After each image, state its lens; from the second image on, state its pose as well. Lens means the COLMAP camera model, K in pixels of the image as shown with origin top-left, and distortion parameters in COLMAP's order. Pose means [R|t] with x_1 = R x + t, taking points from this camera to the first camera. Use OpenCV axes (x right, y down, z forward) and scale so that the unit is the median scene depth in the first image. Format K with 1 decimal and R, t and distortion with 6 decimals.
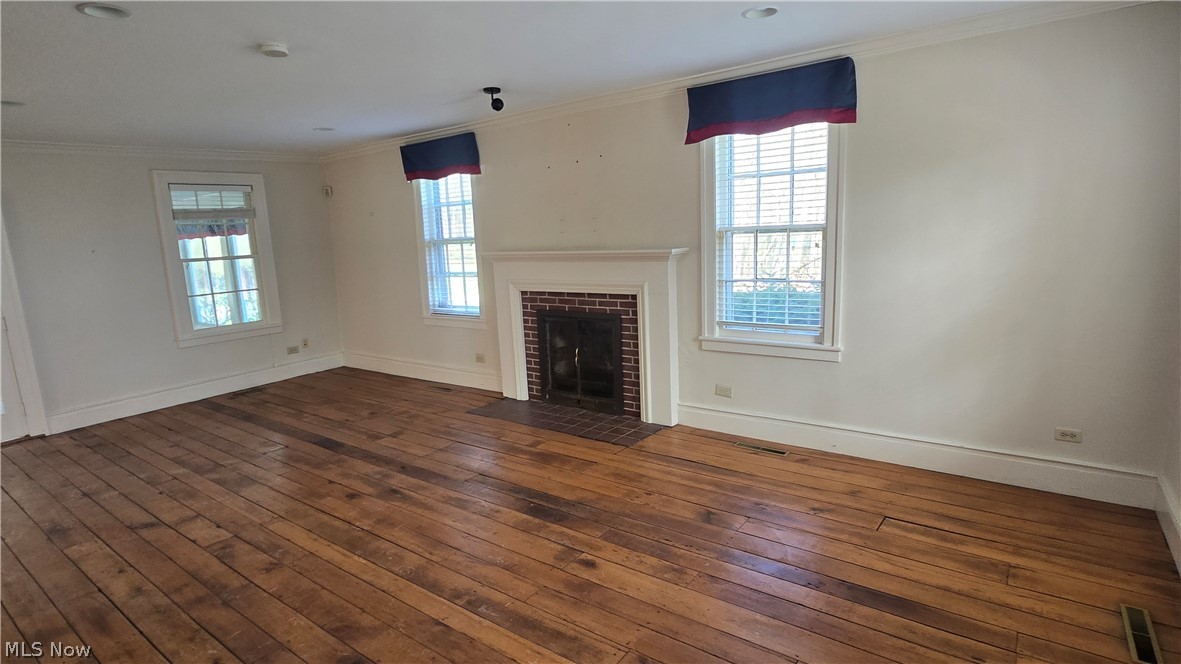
lens RADIAL K [[597.5, 0, 601.7], [0, 597.5, 332.3], [0, 0, 1]] dist [-0.000976, -0.002449]
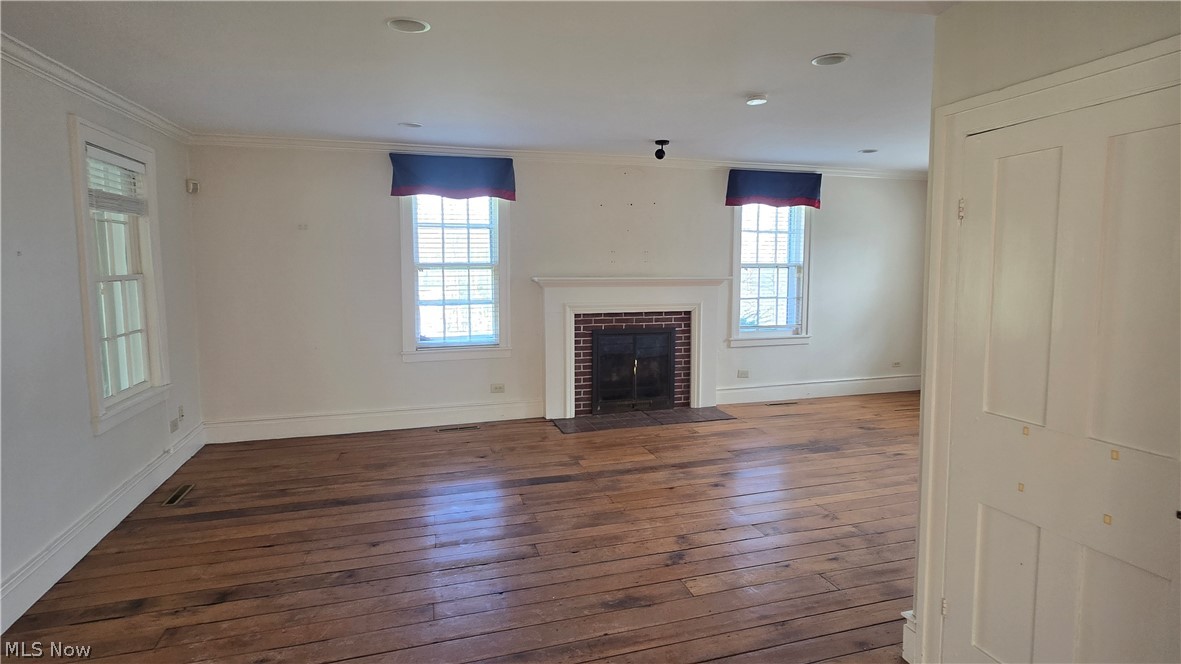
lens RADIAL K [[597.5, 0, 599.7], [0, 597.5, 328.5], [0, 0, 1]] dist [-0.000976, -0.002449]
pose [[0.598762, -0.039564, 0.799950, -1.169369], [0.110194, 0.993350, -0.033351, -0.002550], [-0.793311, 0.108119, 0.599140, 0.388356]]
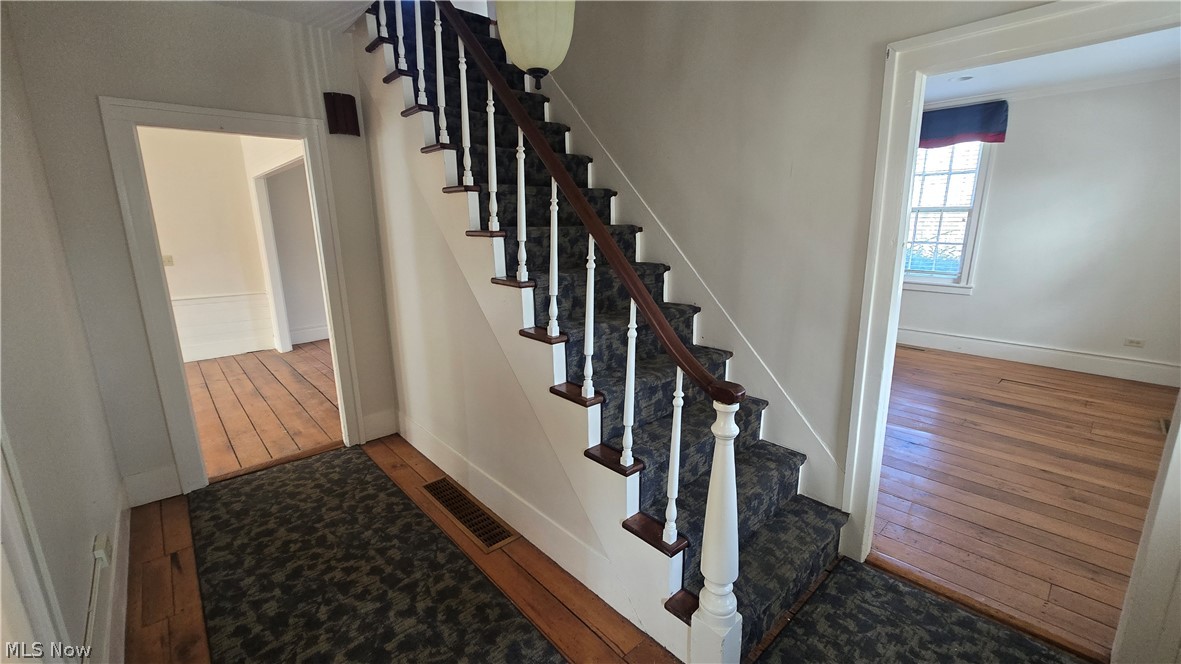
lens RADIAL K [[478.4, 0, 600.4], [0, 478.4, 328.3], [0, 0, 1]] dist [-0.000088, -0.000459]
pose [[0.982034, 0.075251, -0.173050, -0.301188], [-0.063989, 0.995509, 0.069766, 0.098600], [0.177523, -0.057439, 0.982439, -0.380050]]
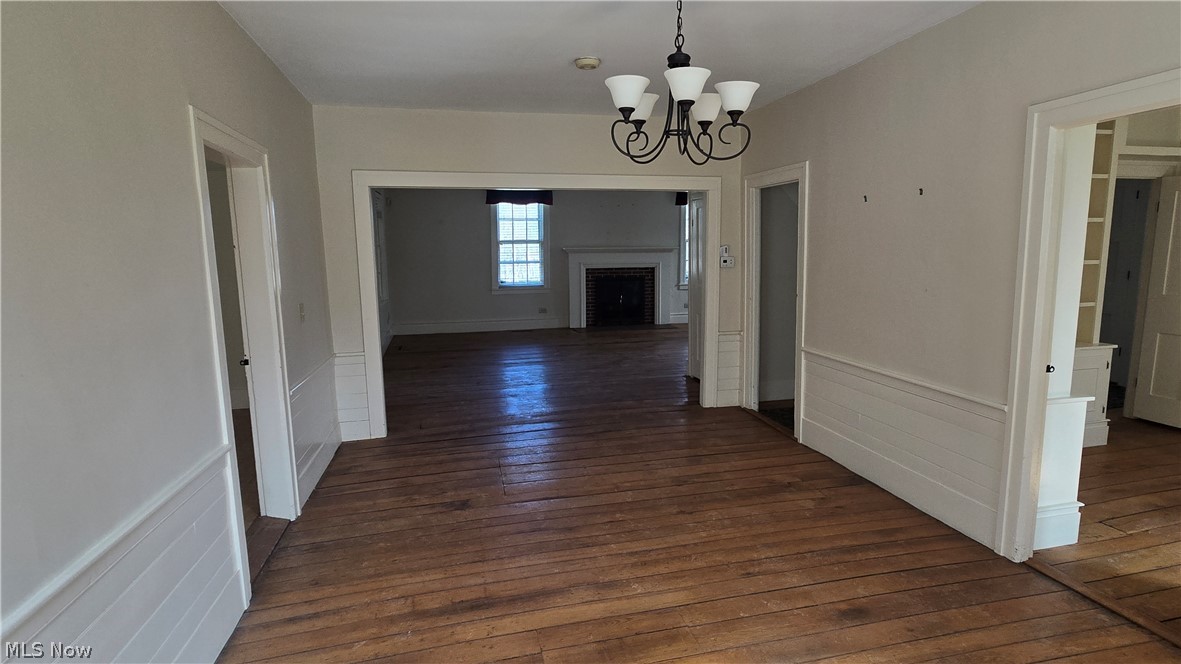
lens RADIAL K [[597.5, 0, 596.6], [0, 597.5, 332.2], [0, 0, 1]] dist [-0.000976, -0.002449]
pose [[0.647511, -0.075591, 0.758297, -1.896409], [0.107459, 0.994182, 0.007347, 0.146982], [-0.754441, 0.076728, 0.651867, -0.304476]]
